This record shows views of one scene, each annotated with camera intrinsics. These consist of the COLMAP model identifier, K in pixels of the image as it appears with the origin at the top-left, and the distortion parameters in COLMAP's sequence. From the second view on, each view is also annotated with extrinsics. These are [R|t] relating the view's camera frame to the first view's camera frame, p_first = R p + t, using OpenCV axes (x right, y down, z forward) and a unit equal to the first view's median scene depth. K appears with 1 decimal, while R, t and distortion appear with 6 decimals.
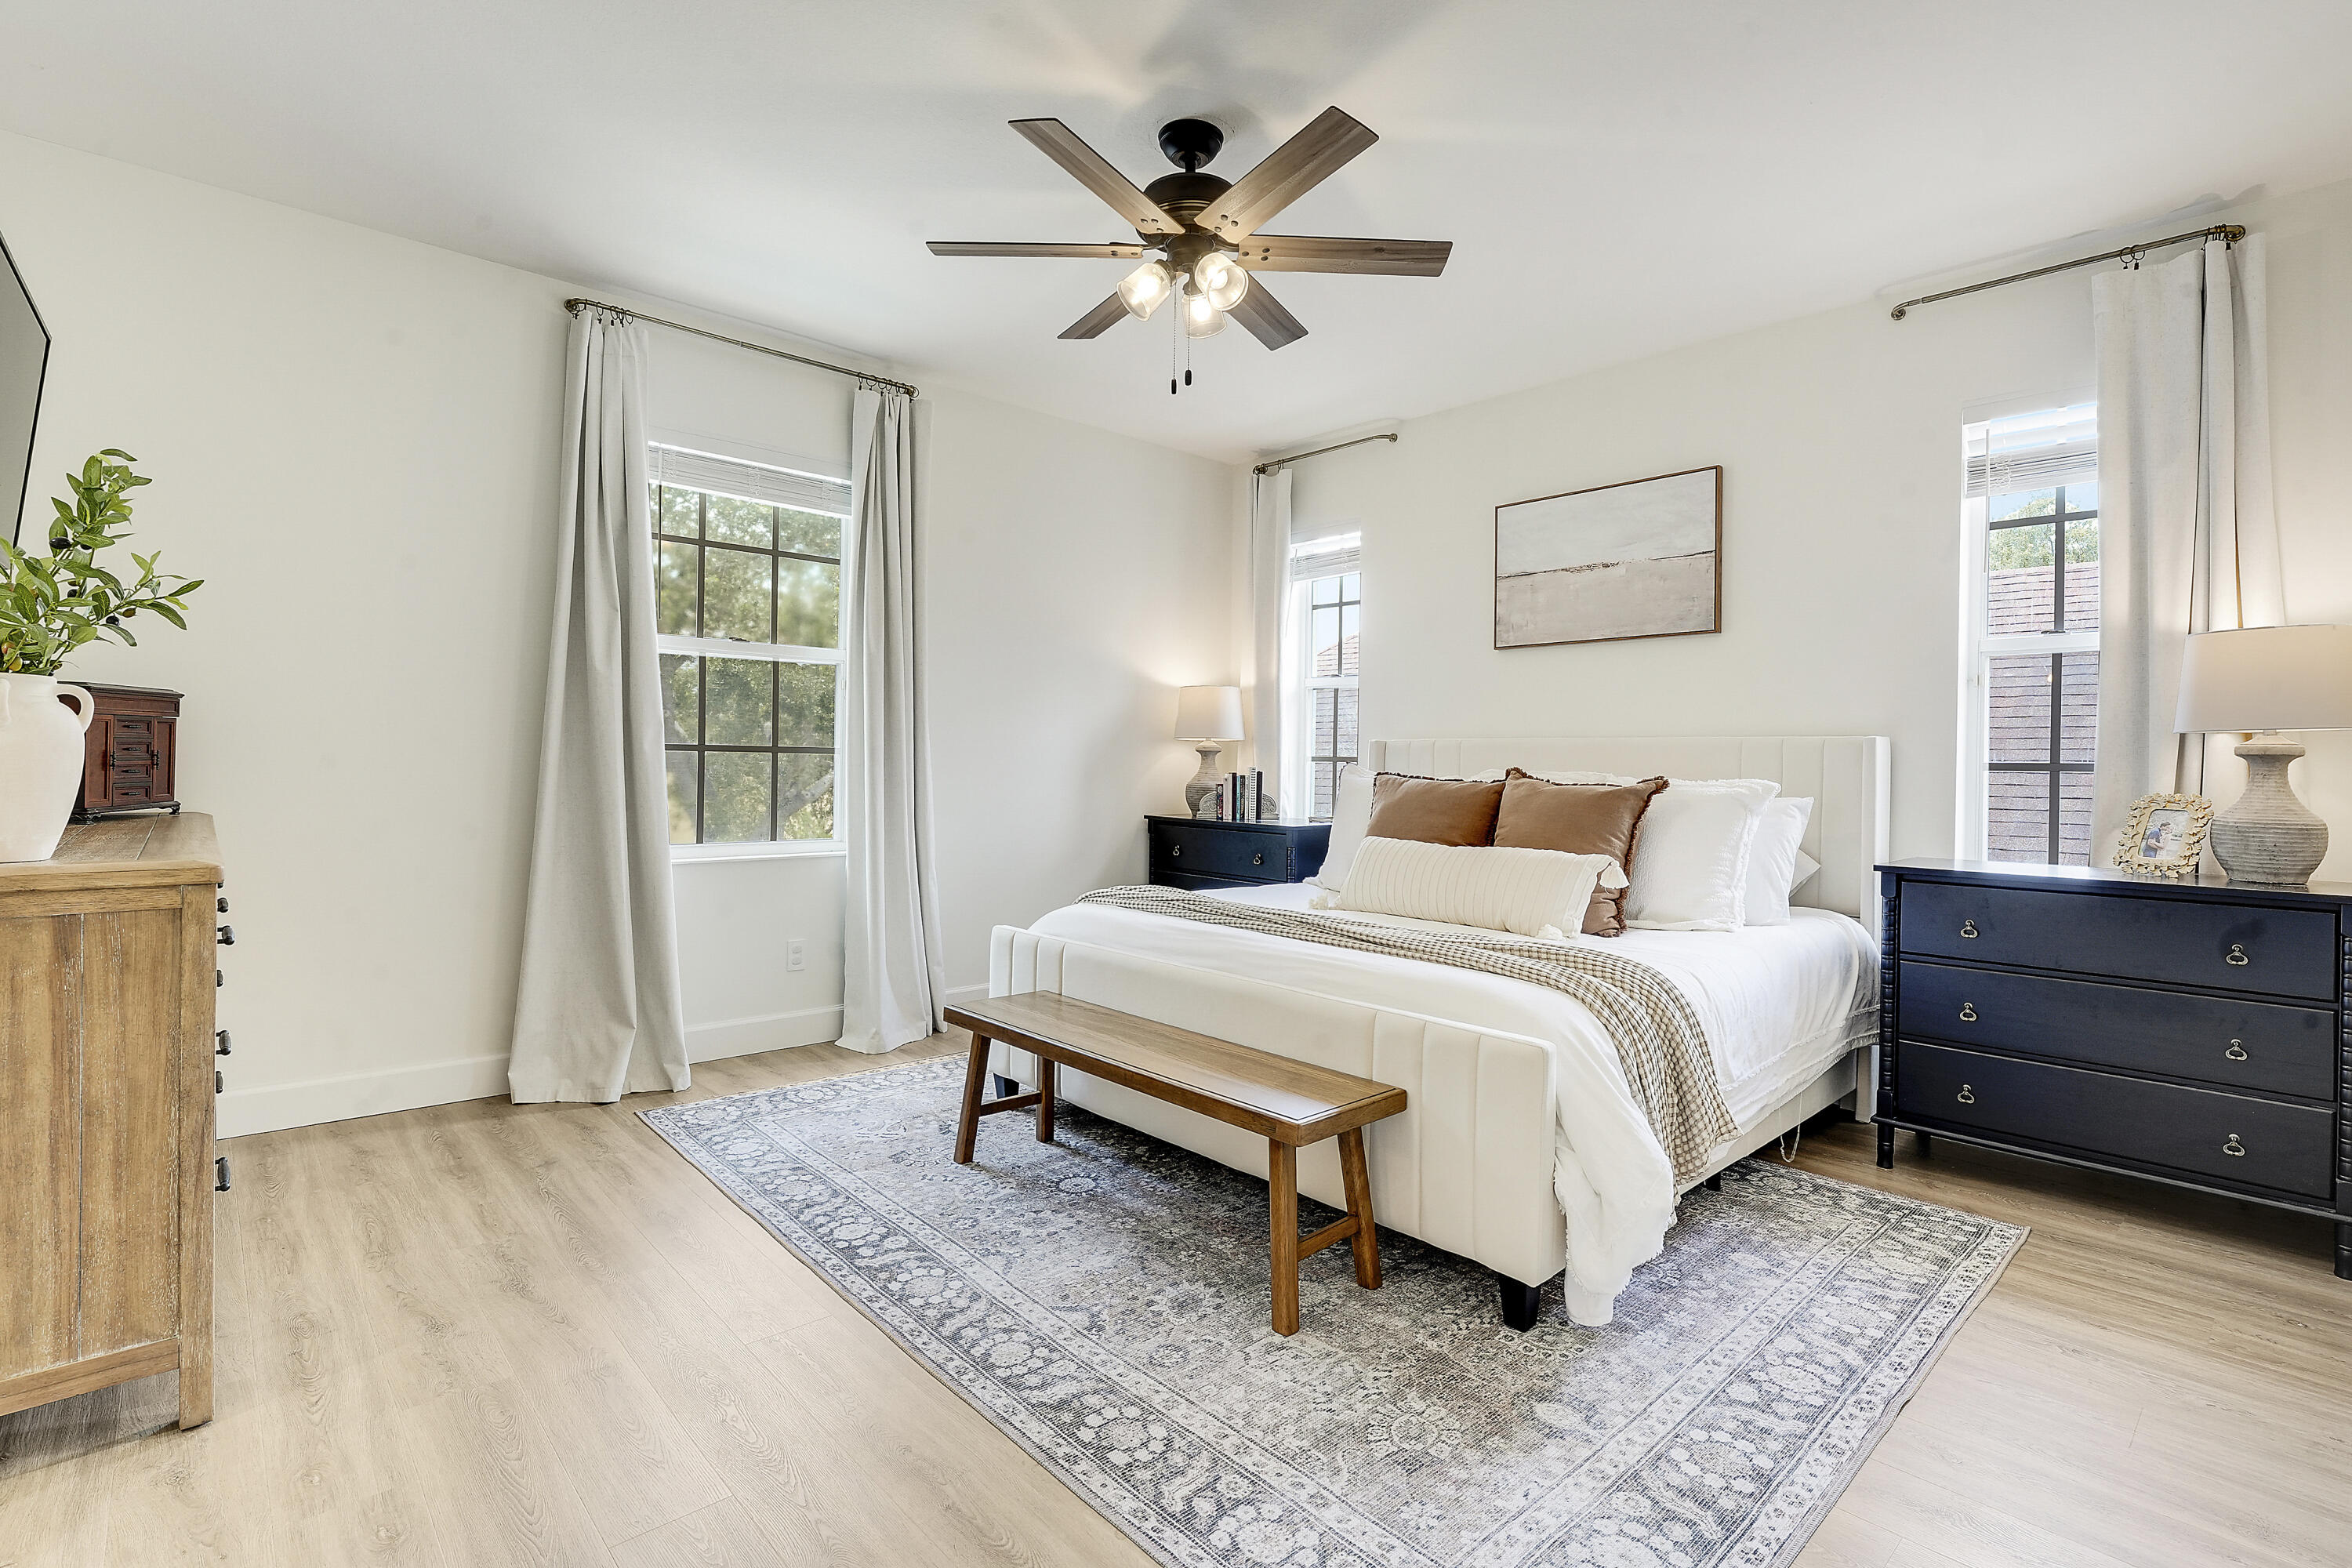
lens RADIAL K [[1051.0, 0, 1184.4], [0, 1051.0, 766.2], [0, 0, 1]] dist [-0.017582, 0.000715]
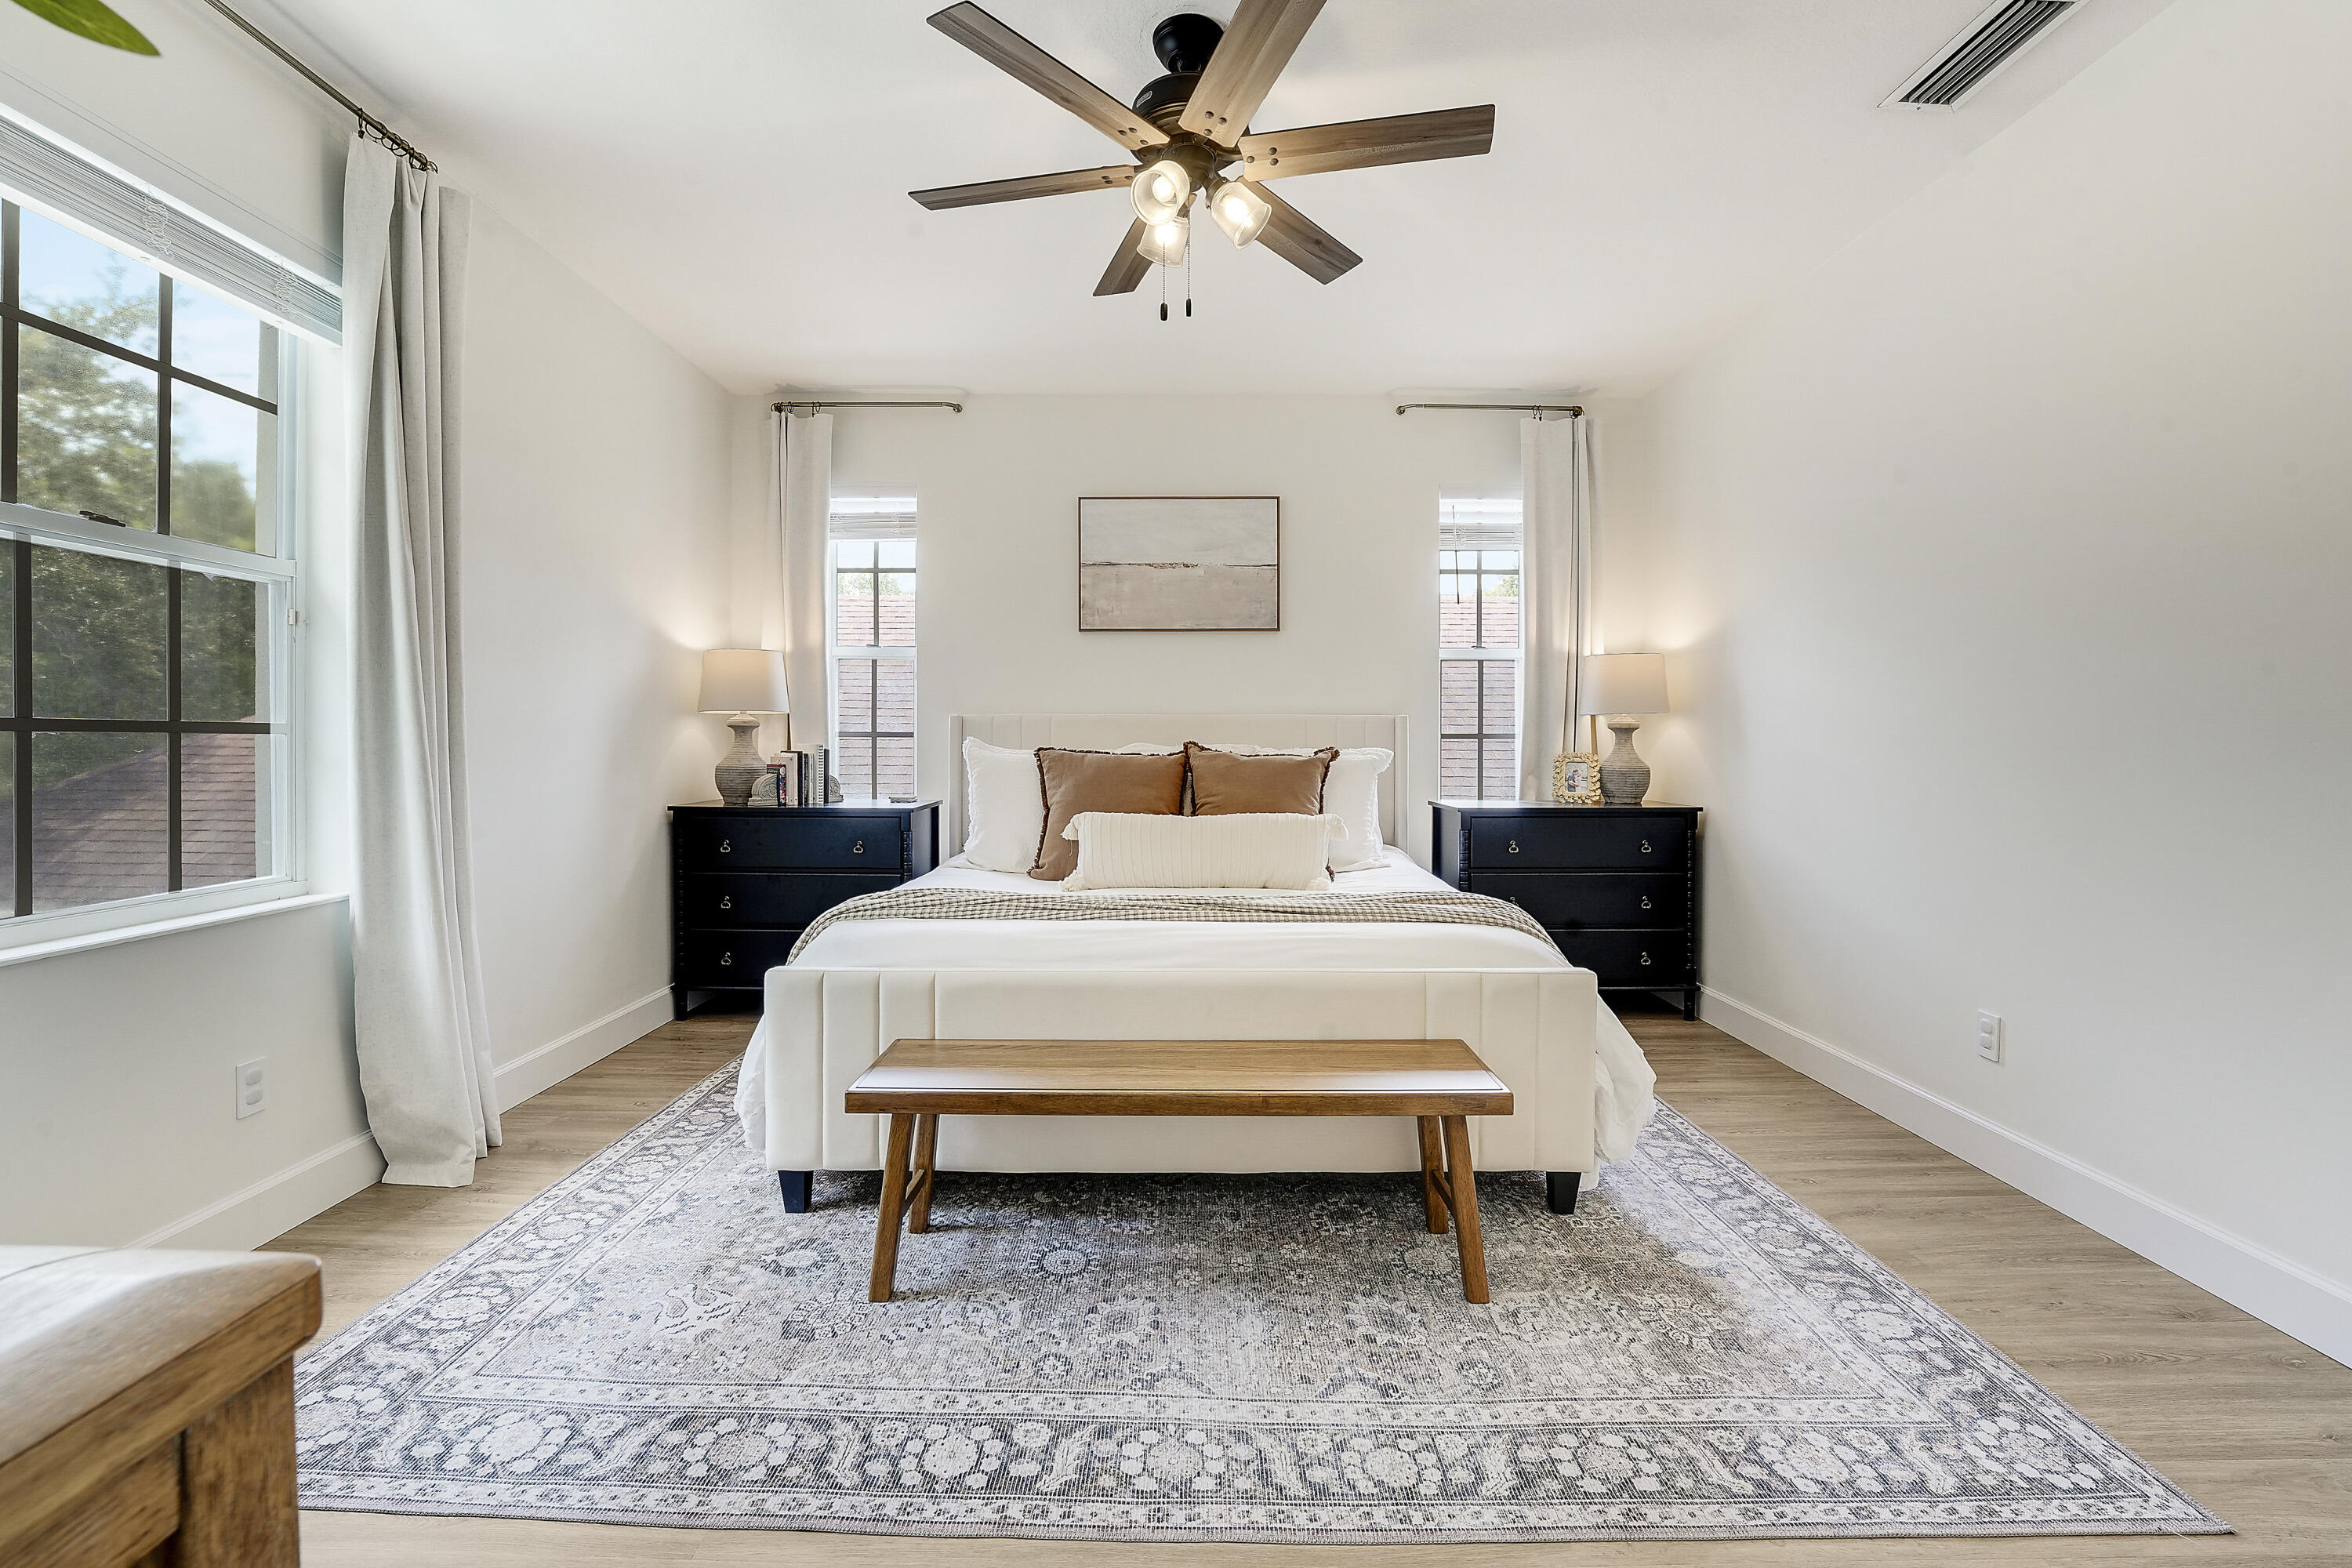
lens RADIAL K [[955.5, 0, 1138.3], [0, 955.5, 747.5], [0, 0, 1]] dist [-0.025335, 0.000277]
pose [[0.696888, -0.017900, 0.716957, -0.559411], [0.010615, 0.999836, 0.014645, -0.009387], [-0.717102, -0.002595, 0.696964, 0.428891]]
